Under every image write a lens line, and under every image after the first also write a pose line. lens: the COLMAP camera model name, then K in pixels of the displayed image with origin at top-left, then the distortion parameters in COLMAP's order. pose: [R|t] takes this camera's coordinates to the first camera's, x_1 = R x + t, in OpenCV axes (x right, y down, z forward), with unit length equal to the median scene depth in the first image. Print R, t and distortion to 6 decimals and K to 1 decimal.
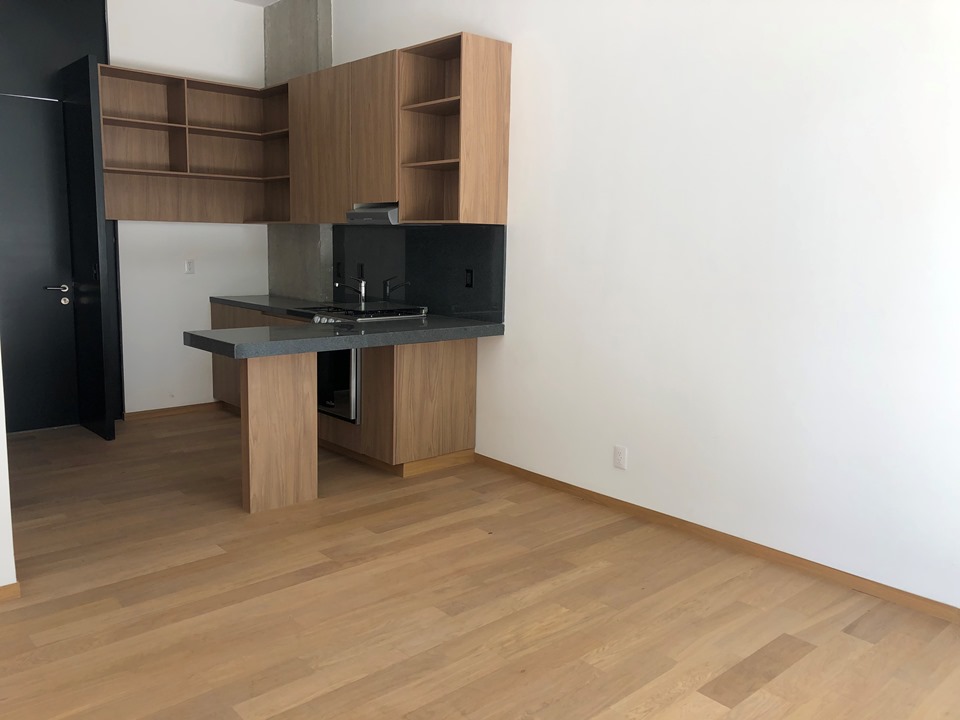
lens RADIAL K [[787.0, 0, 480.5], [0, 787.0, 359.5], [0, 0, 1]] dist [-0.014665, -0.007978]
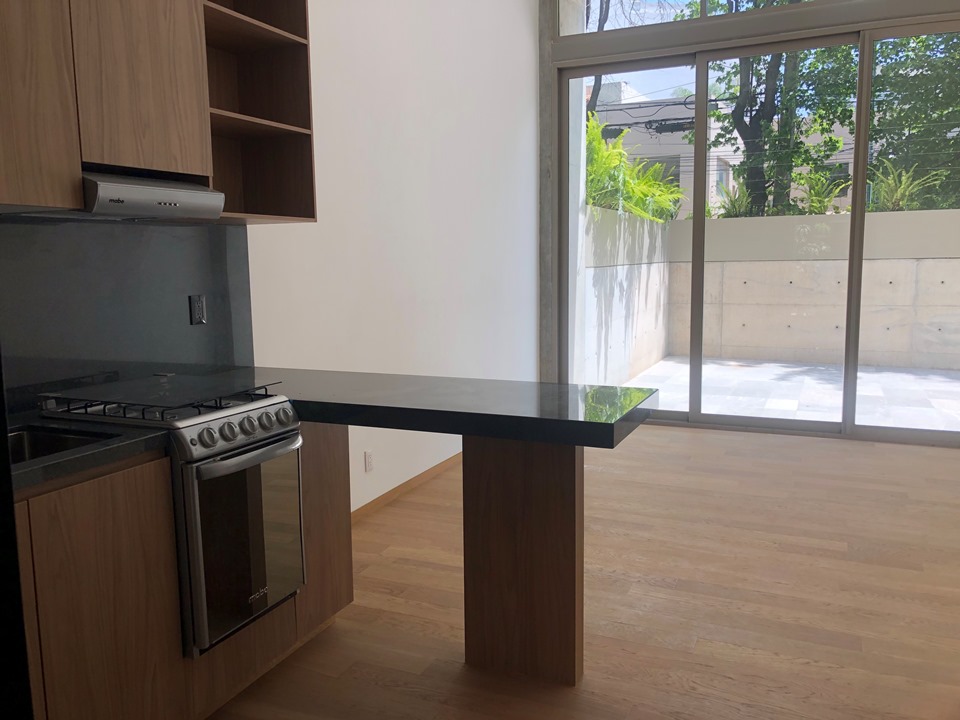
lens RADIAL K [[787.0, 0, 480.7], [0, 787.0, 361.3], [0, 0, 1]] dist [-0.014665, -0.007978]
pose [[-0.405798, -0.127385, 0.905042, -0.772025], [0.142972, 0.969201, 0.200520, -0.179508], [-0.902711, 0.210766, -0.375087, 1.216329]]
